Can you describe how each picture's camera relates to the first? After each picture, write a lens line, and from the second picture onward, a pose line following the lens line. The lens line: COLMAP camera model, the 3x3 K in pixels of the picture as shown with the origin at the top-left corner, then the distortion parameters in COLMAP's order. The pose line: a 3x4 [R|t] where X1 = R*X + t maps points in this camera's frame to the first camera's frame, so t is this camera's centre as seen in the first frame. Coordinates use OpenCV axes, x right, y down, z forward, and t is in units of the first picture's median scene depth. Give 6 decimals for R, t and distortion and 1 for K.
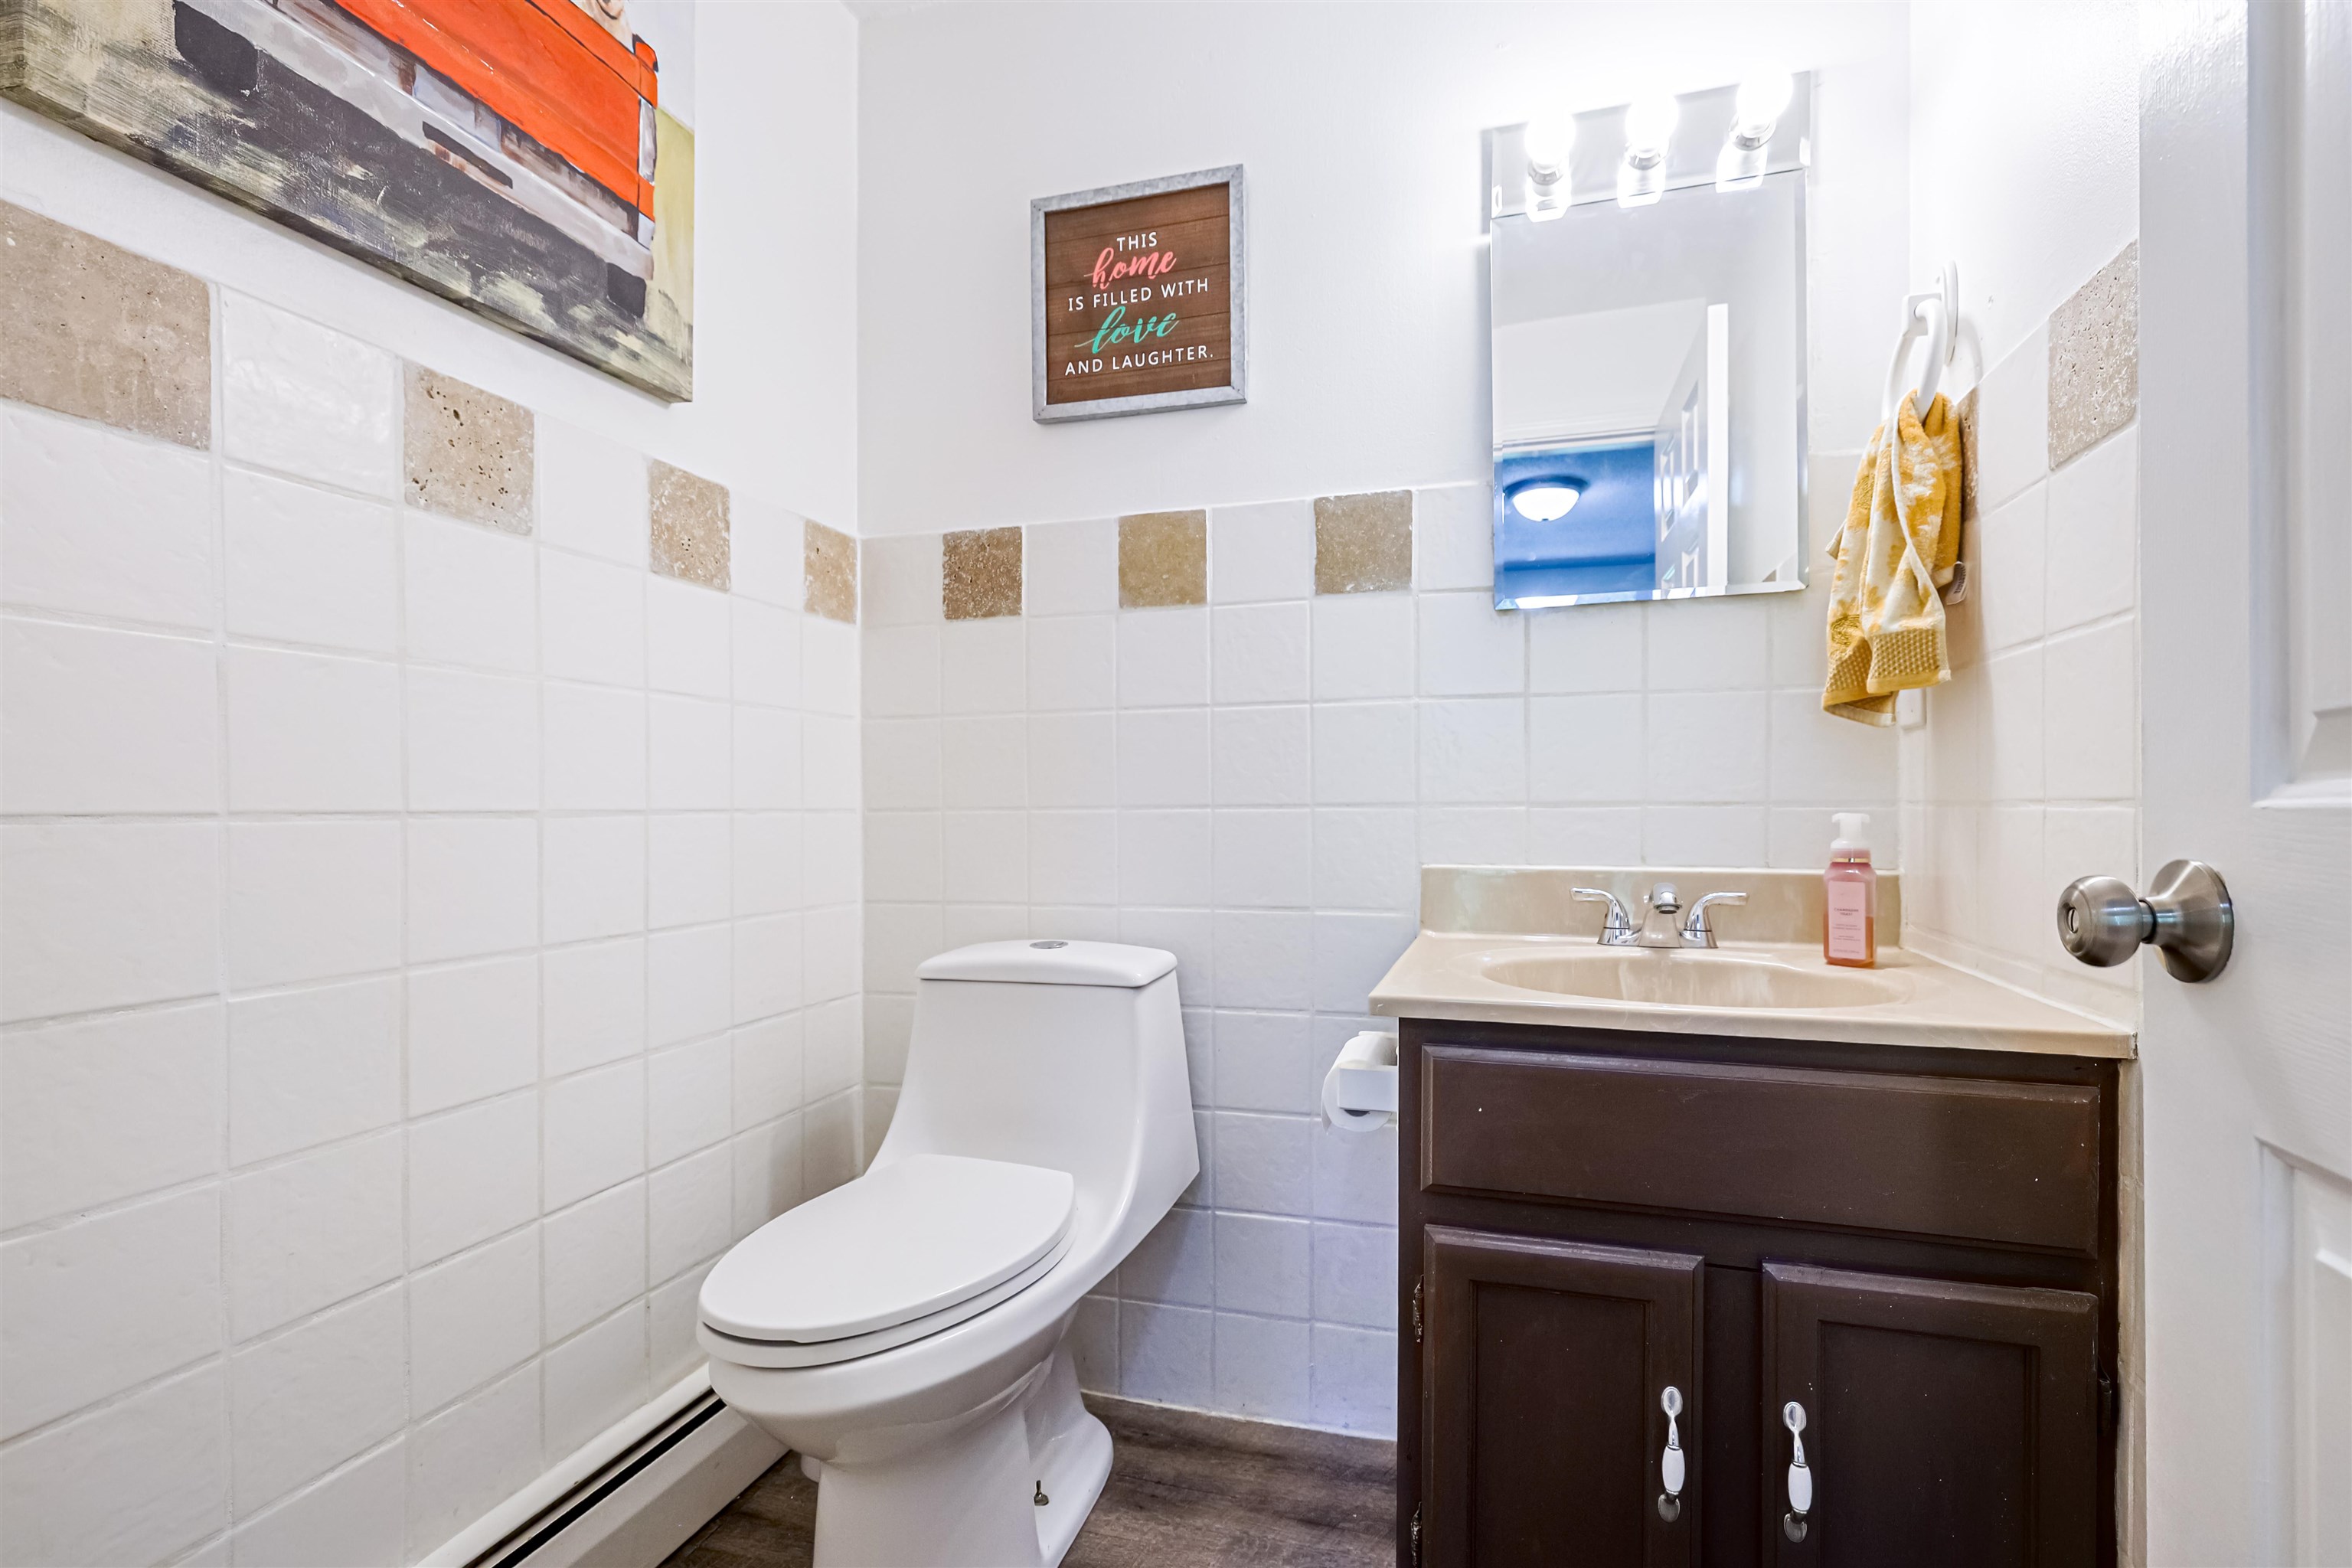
lens RADIAL K [[1079.4, 0, 1192.5], [0, 1079.4, 804.2], [0, 0, 1]] dist [0.002548, -0.000736]
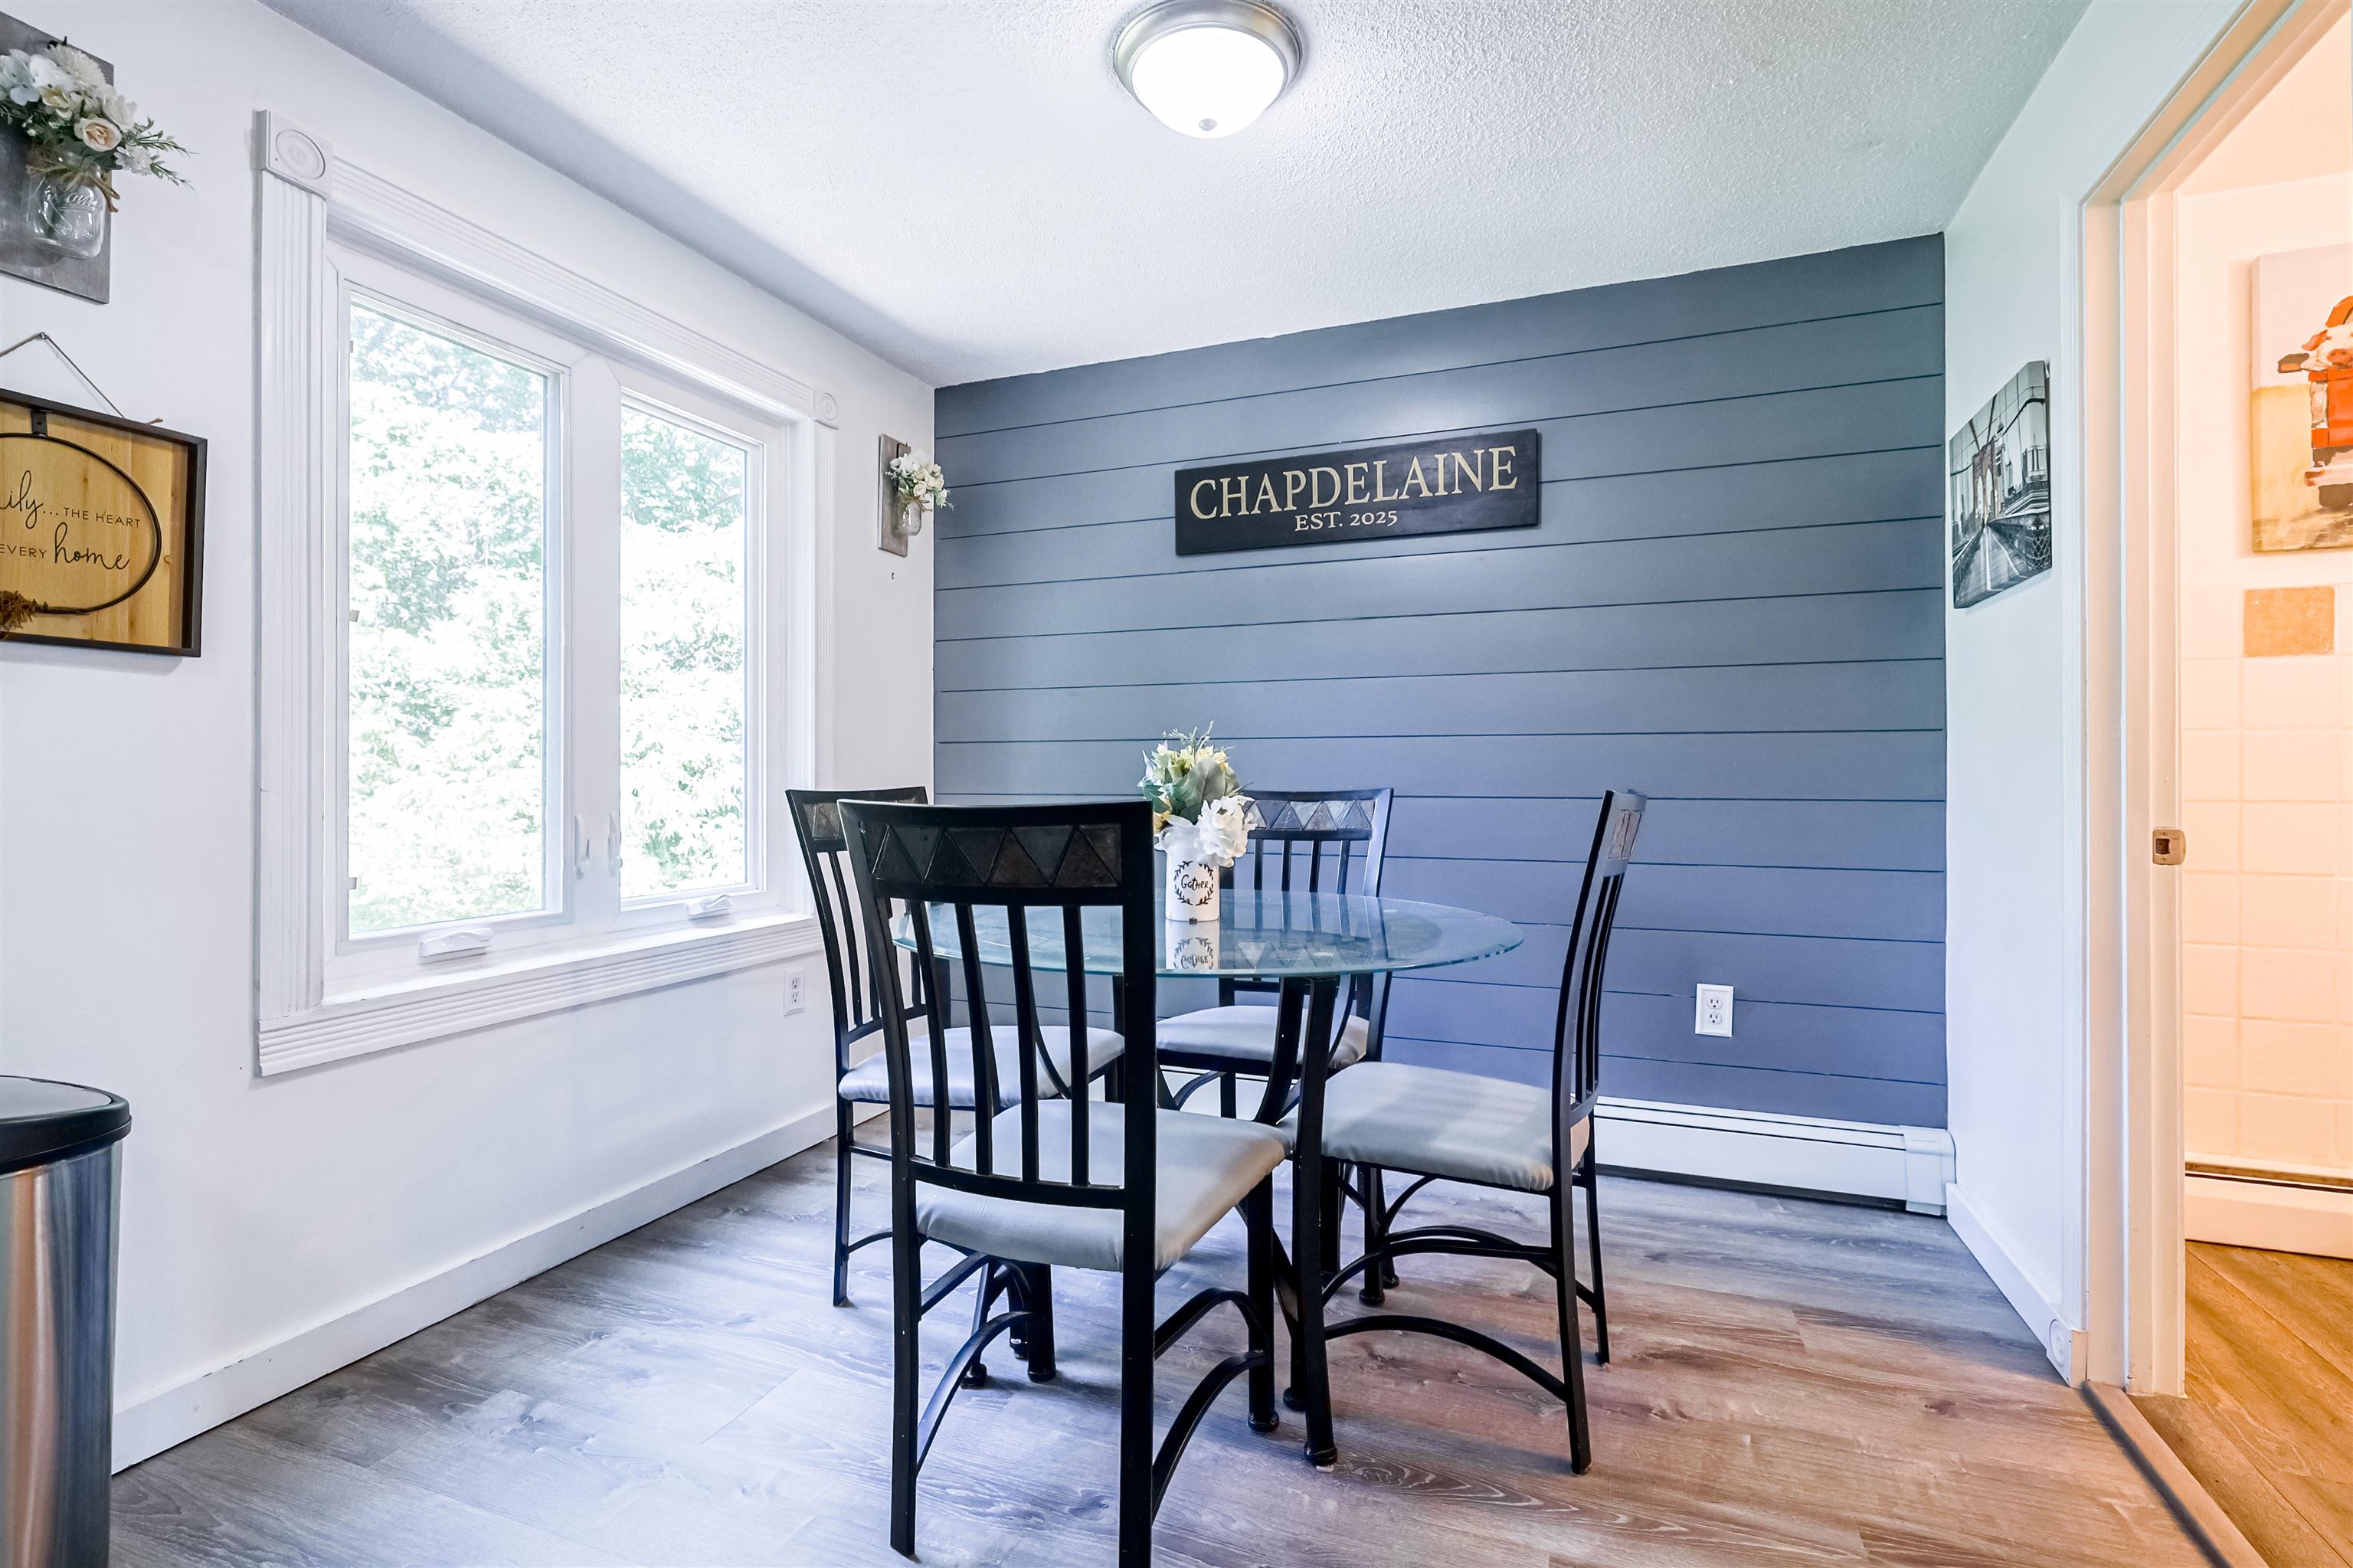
lens RADIAL K [[1079.9, 0, 1182.0], [0, 1079.9, 786.9], [0, 0, 1]] dist [0.002548, -0.000736]
pose [[-0.069786, 0.001485, -0.997561, 1.782726], [-0.010861, 0.999938, 0.002249, -0.010674], [0.997503, 0.010992, -0.069766, -1.480960]]
